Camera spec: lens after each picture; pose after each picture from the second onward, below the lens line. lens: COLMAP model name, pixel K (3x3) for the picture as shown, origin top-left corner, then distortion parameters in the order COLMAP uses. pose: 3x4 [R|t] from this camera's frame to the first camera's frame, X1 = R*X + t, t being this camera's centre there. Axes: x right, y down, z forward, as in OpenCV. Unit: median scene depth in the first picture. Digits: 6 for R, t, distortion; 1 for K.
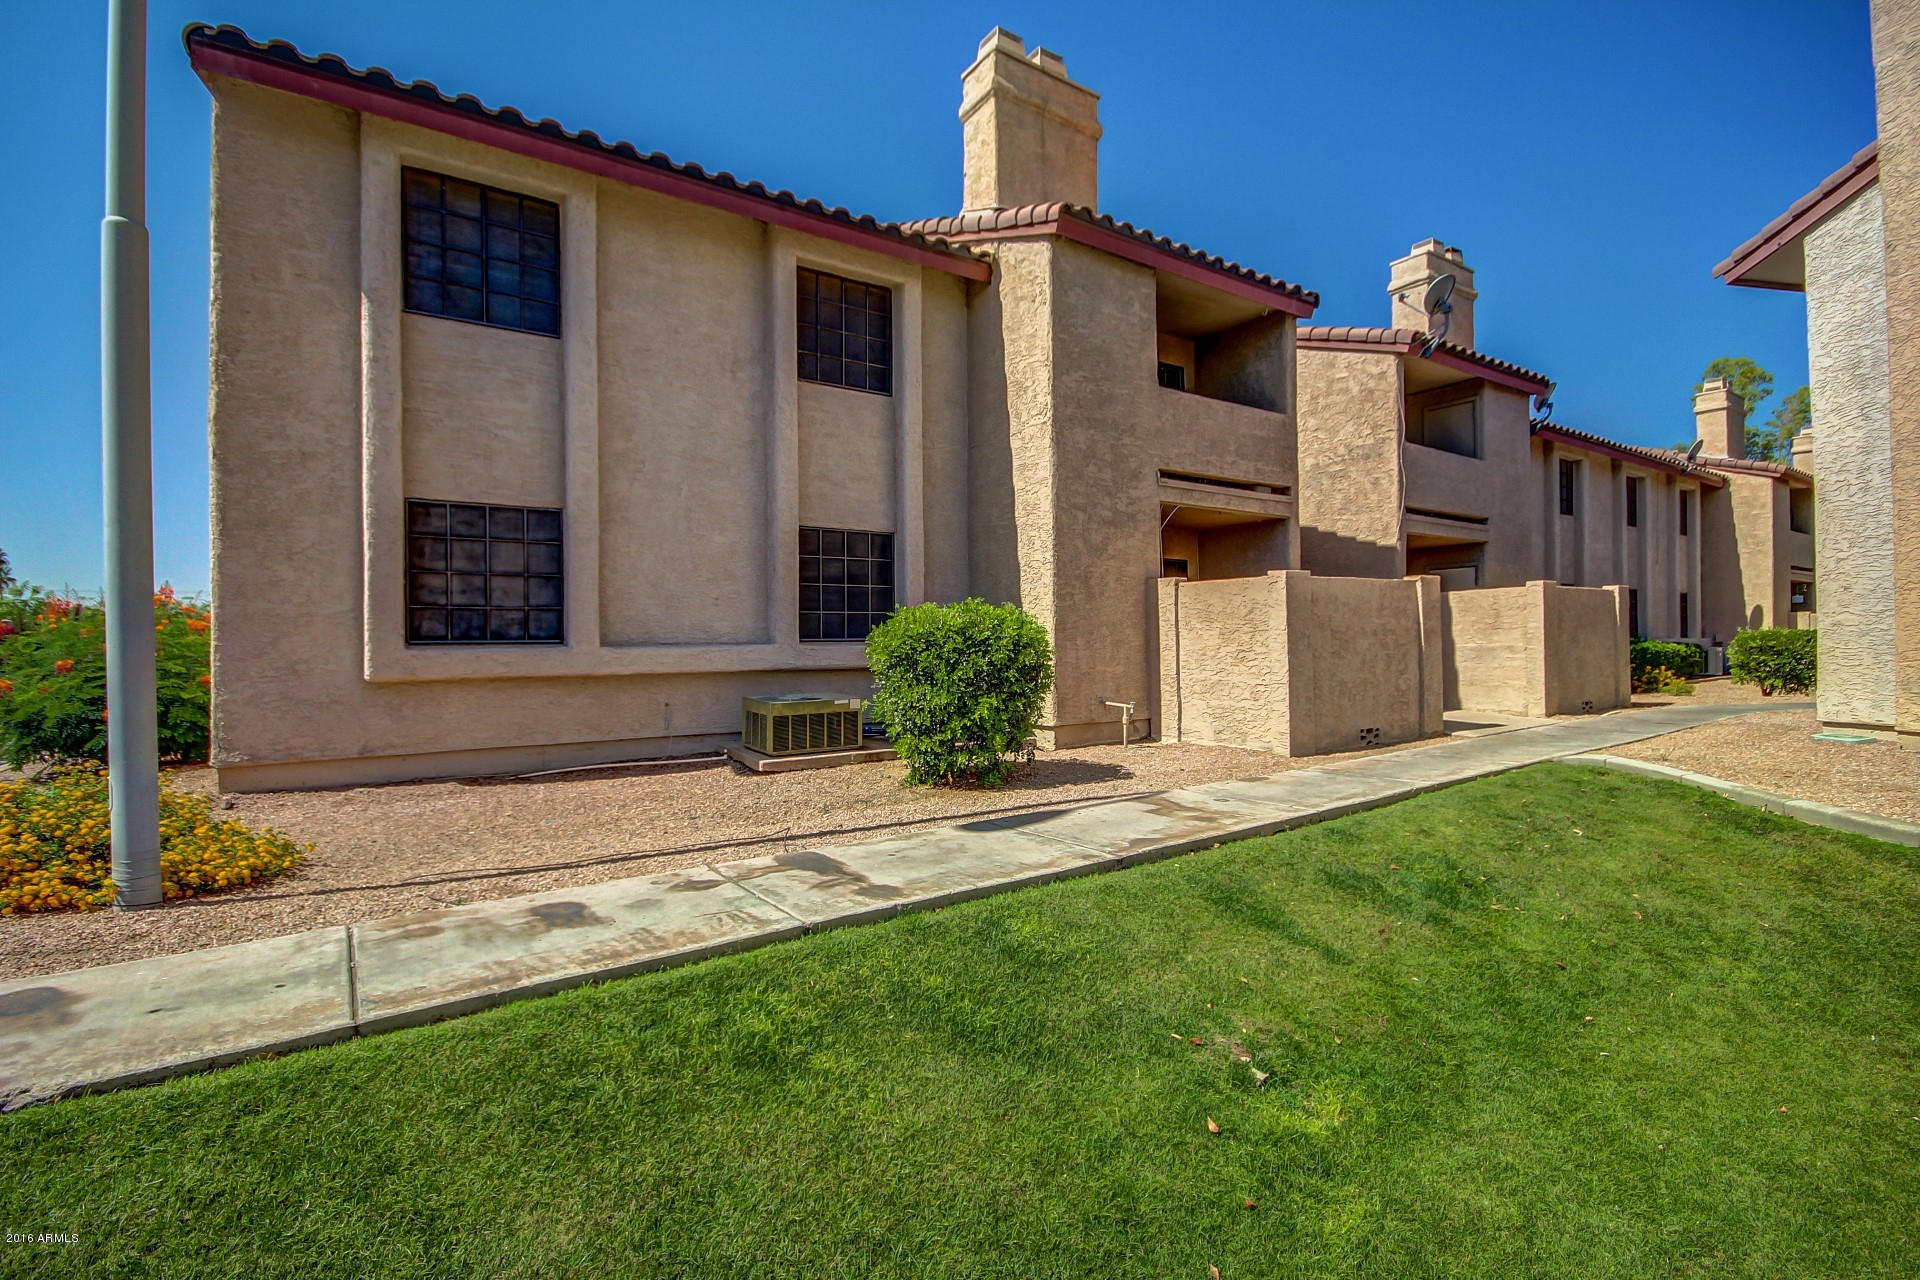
lens RADIAL K [[923.0, 0, 960.4], [0, 923.0, 645.3], [0, 0, 1]] dist [-0.008380, -0.001150]
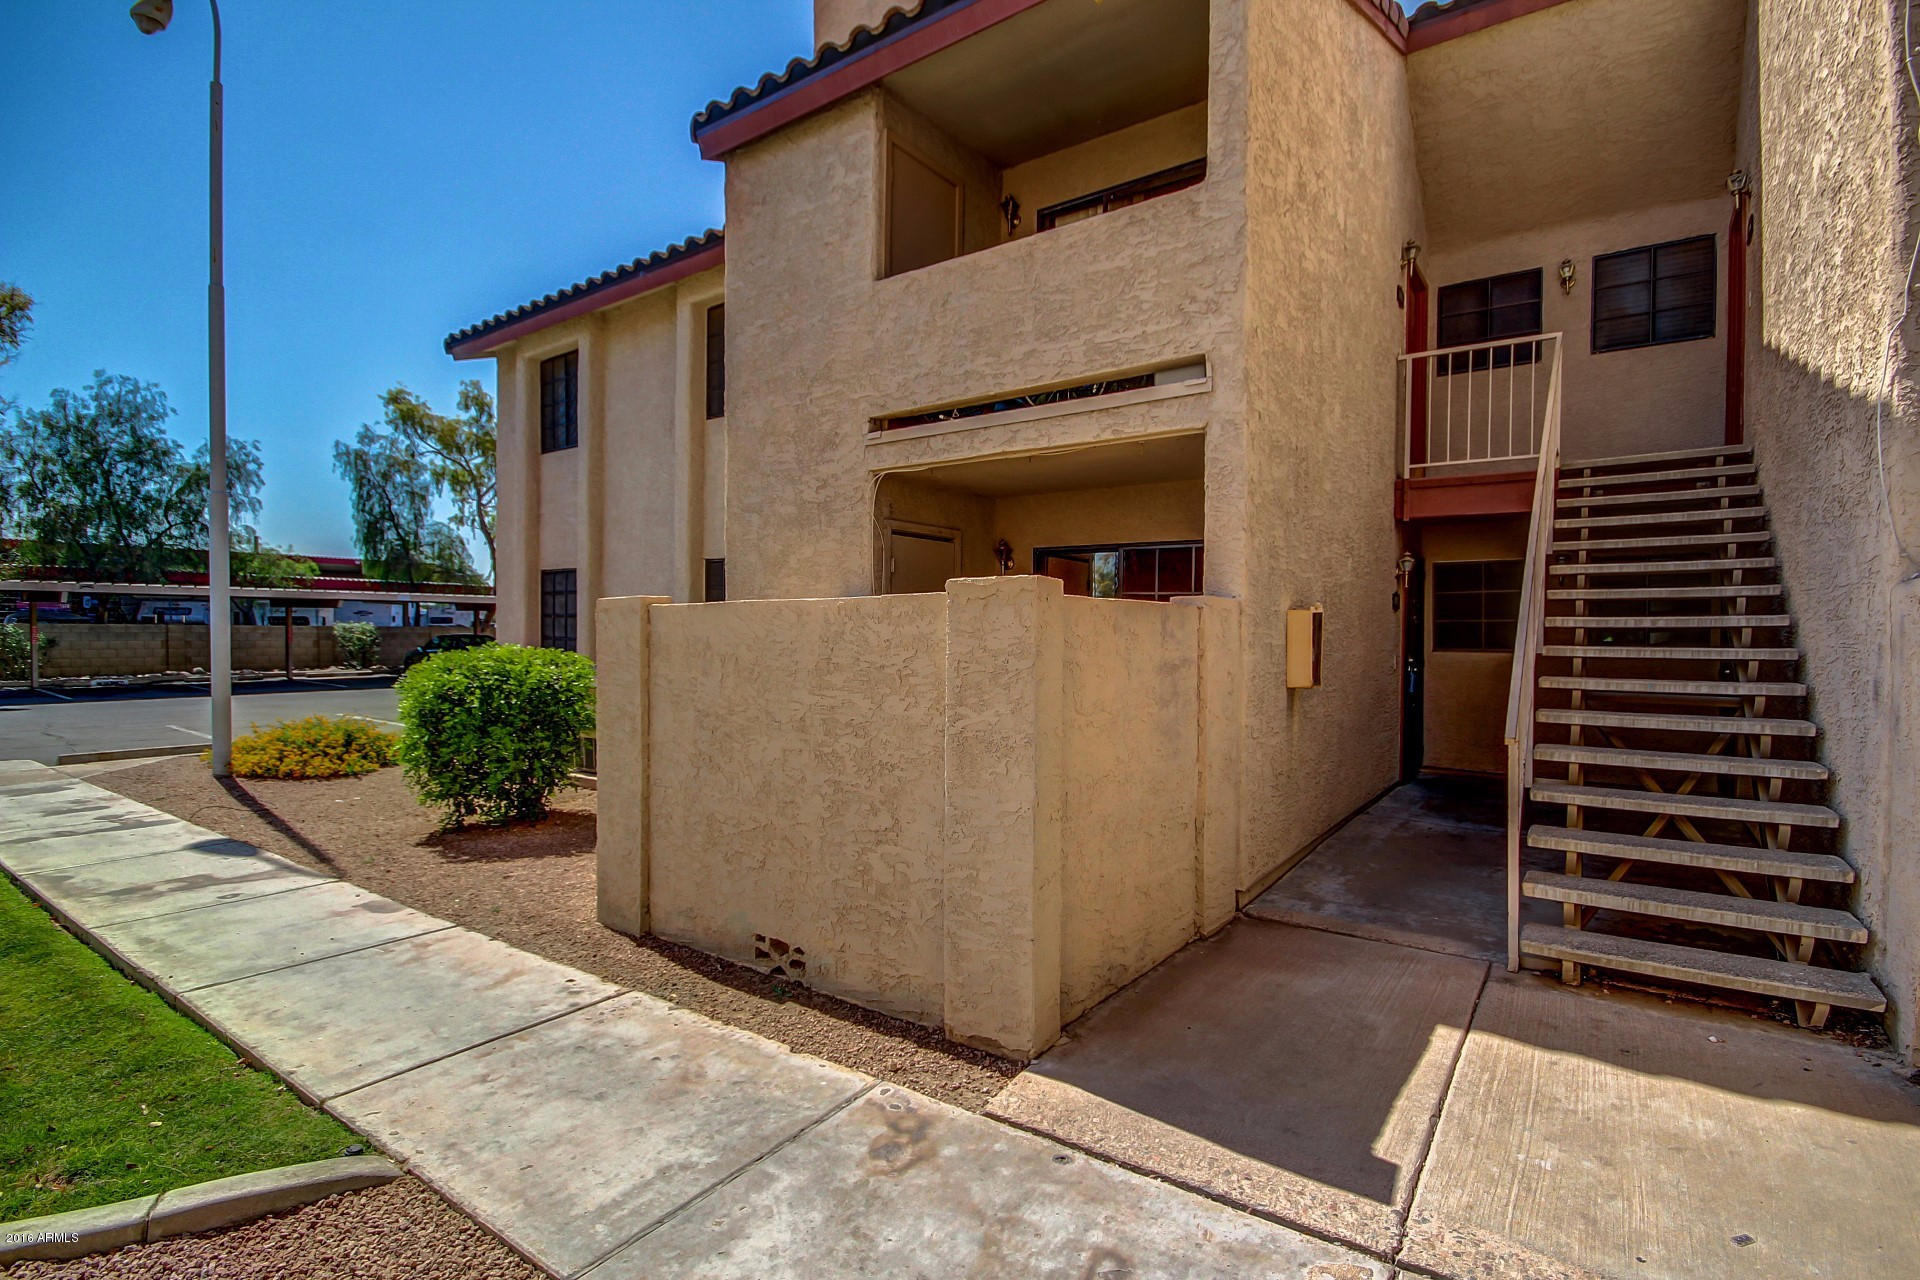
lens RADIAL K [[923.0, 0, 958.5], [0, 923.0, 635.7], [0, 0, 1]] dist [-0.008380, -0.001150]
pose [[0.318521, 0.016570, -0.947771, 0.824162], [-0.005647, 0.999863, 0.015583, -0.058550], [0.947899, 0.000388, 0.318571, 0.873383]]
